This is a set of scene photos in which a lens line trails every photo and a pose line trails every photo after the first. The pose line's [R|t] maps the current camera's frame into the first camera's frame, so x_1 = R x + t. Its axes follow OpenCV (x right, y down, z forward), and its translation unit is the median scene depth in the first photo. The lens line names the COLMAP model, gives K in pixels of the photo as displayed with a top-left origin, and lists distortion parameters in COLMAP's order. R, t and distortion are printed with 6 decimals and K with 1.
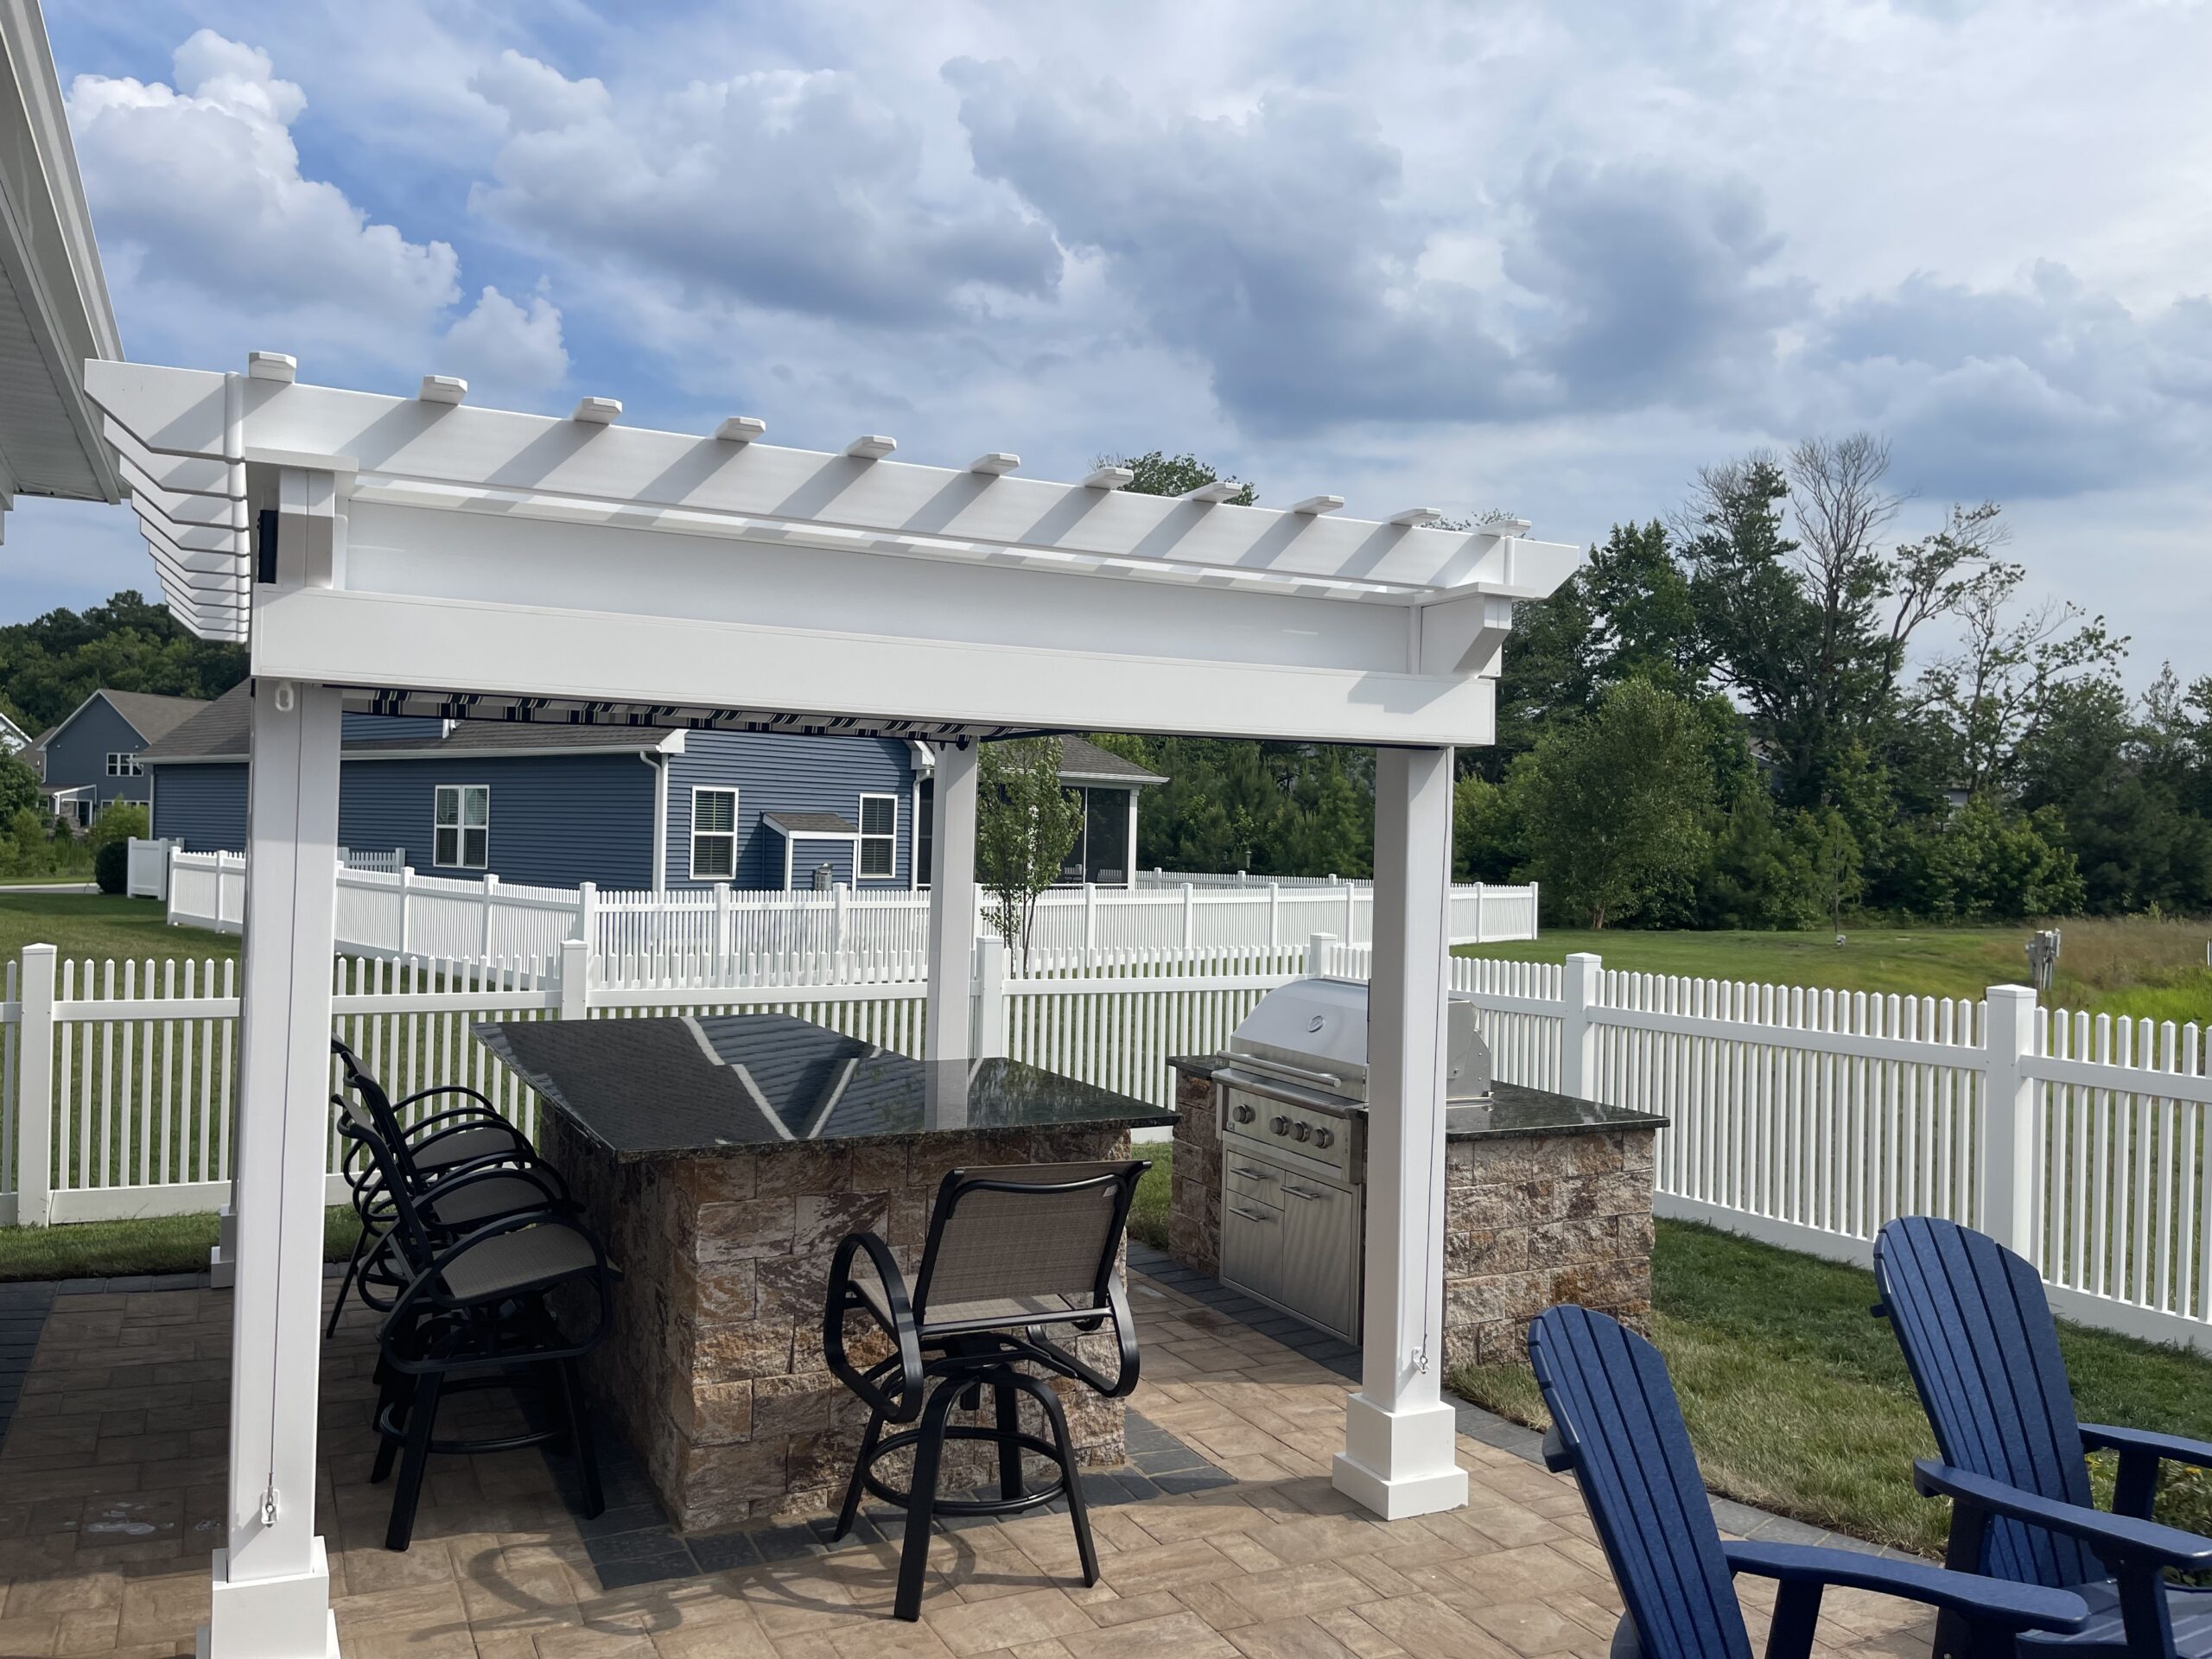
lens RADIAL K [[1670.9, 0, 1096.0], [0, 1670.9, 821.8], [0, 0, 1]] dist [0.081814, -0.127696]
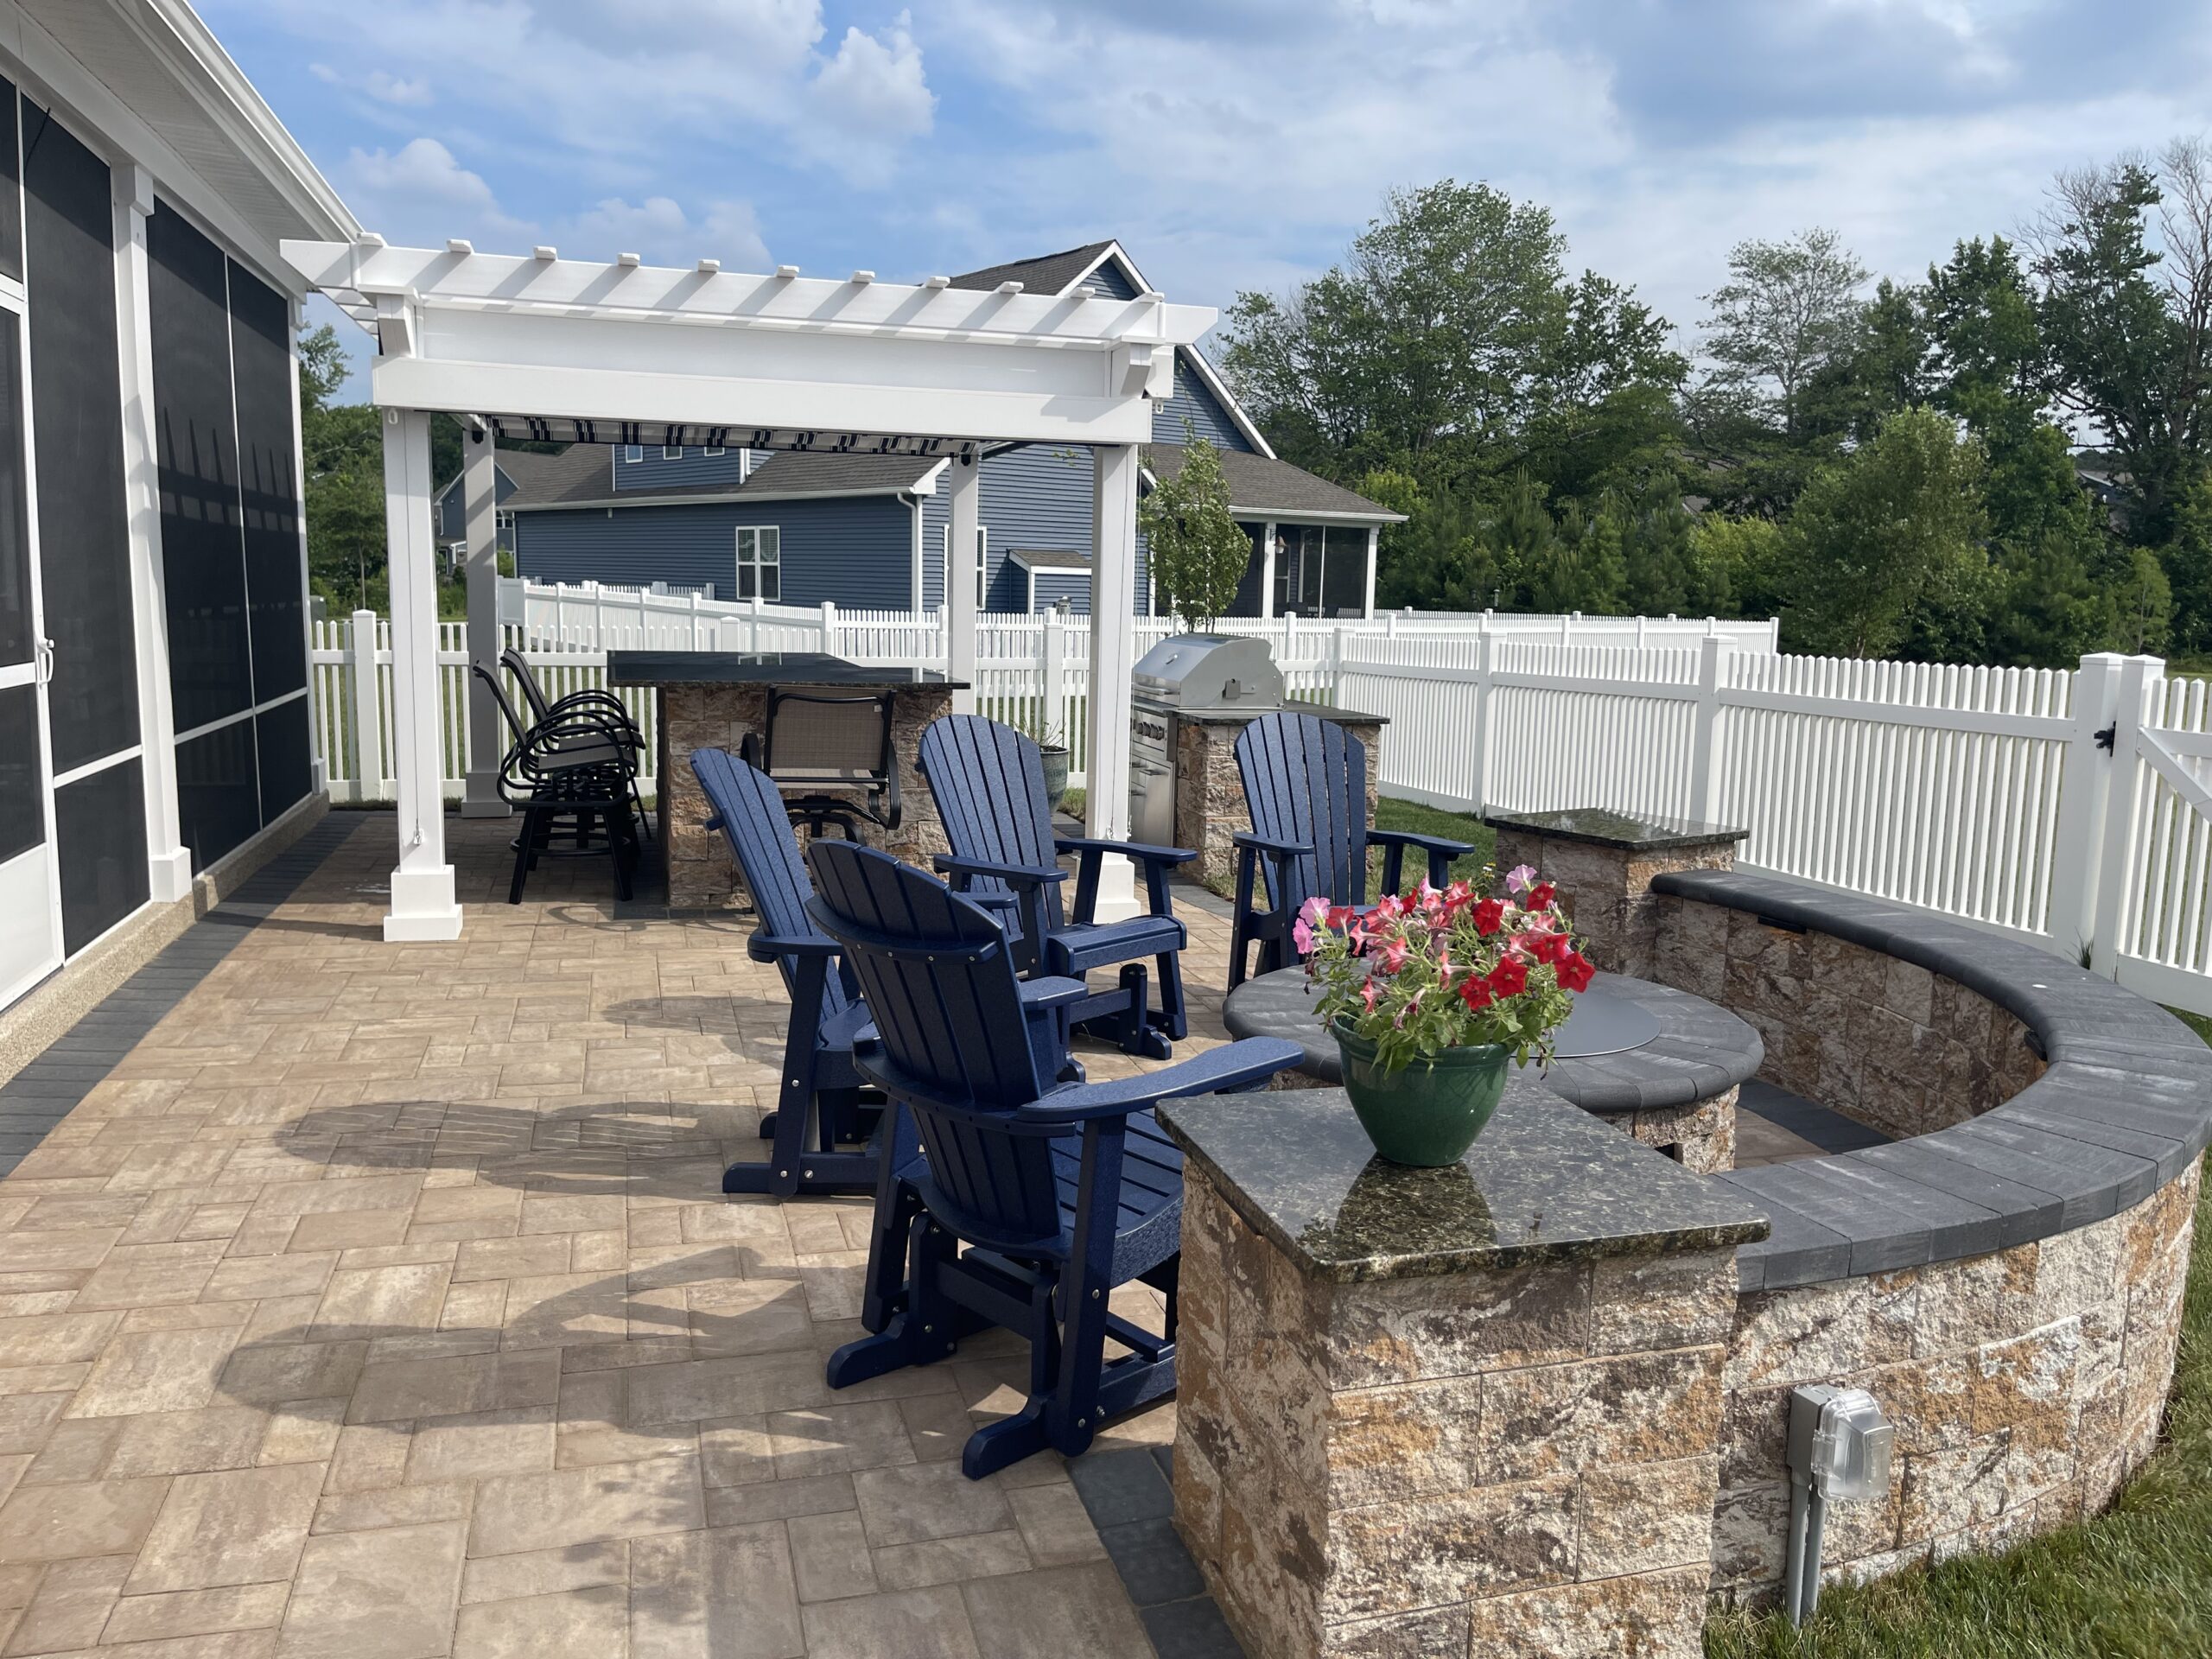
lens RADIAL K [[1659.0, 0, 1130.6], [0, 1659.0, 828.9], [0, 0, 1]] dist [0.061750, -0.079154]
pose [[0.984830, 0.024223, -0.171821, 0.074880], [0.002129, 0.988447, 0.151551, 0.011211], [0.173507, -0.149618, 0.973401, -0.085275]]
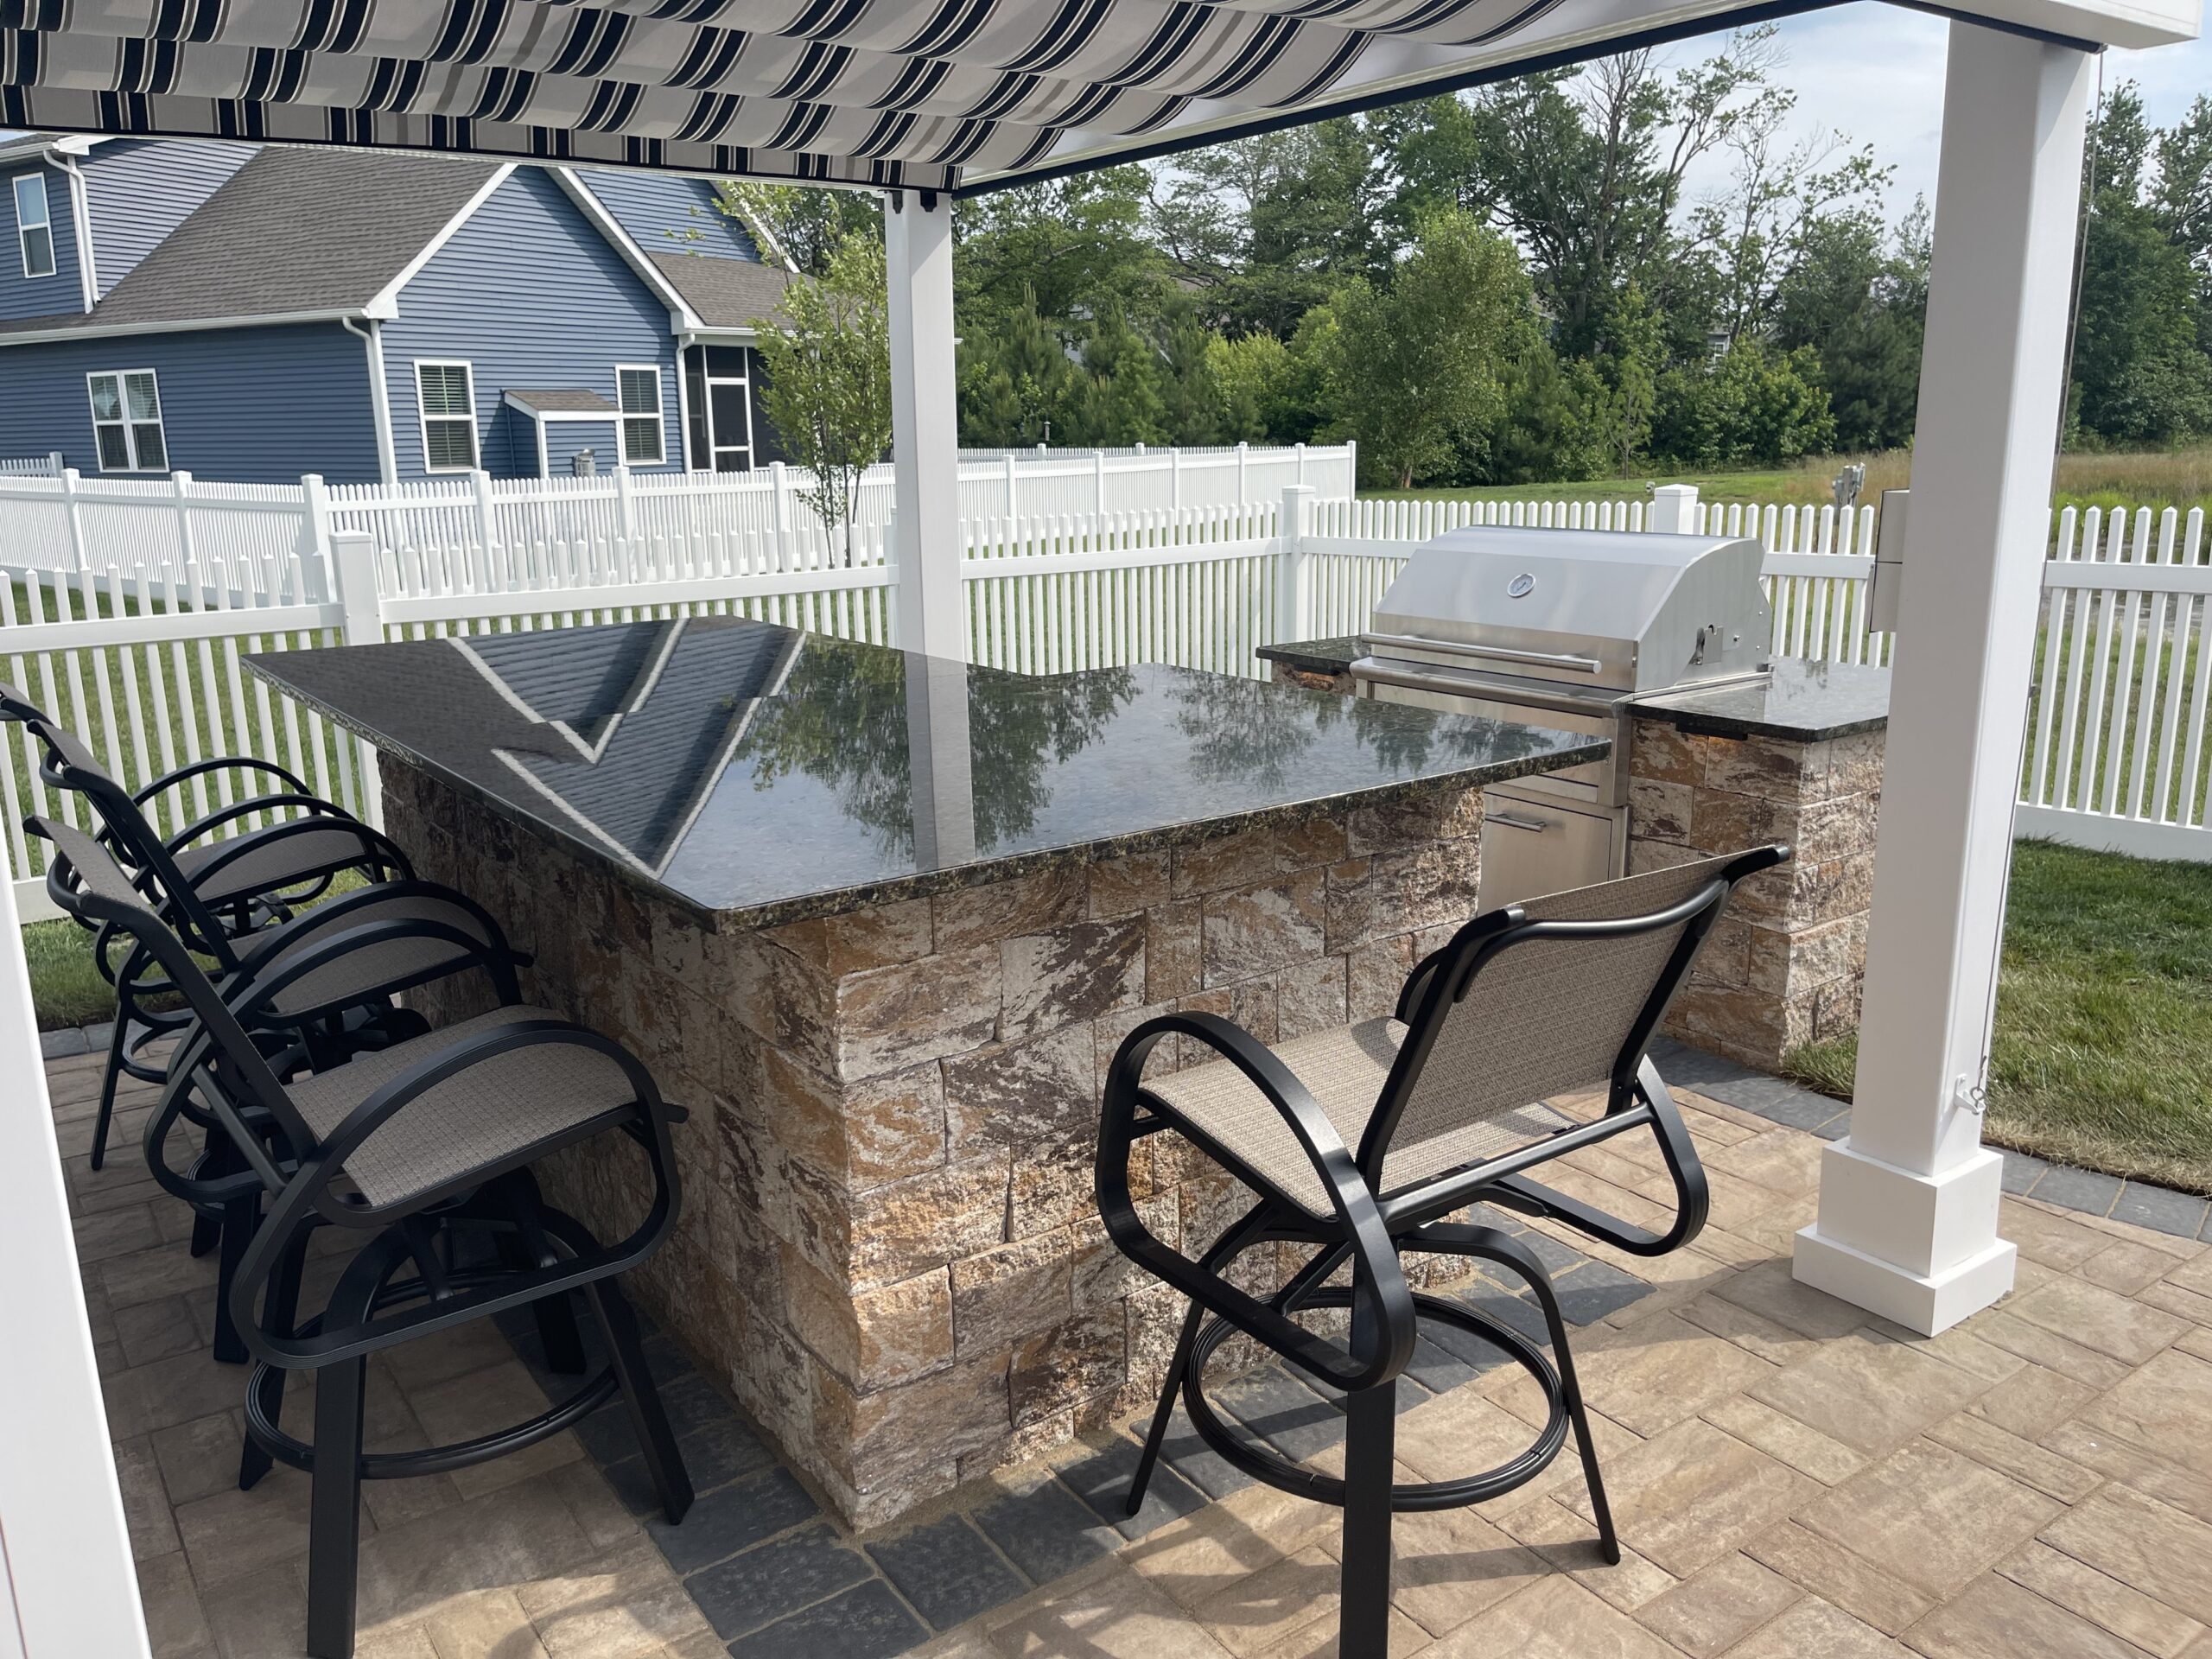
lens RADIAL K [[1686.4, 0, 1119.1], [0, 1686.4, 803.5], [0, 0, 1]] dist [0.076094, -0.111950]
pose [[0.986531, -0.073696, 0.146035, -0.032904], [0.038020, 0.971618, 0.233480, 0.008532], [-0.159097, -0.224783, 0.961333, 0.073988]]
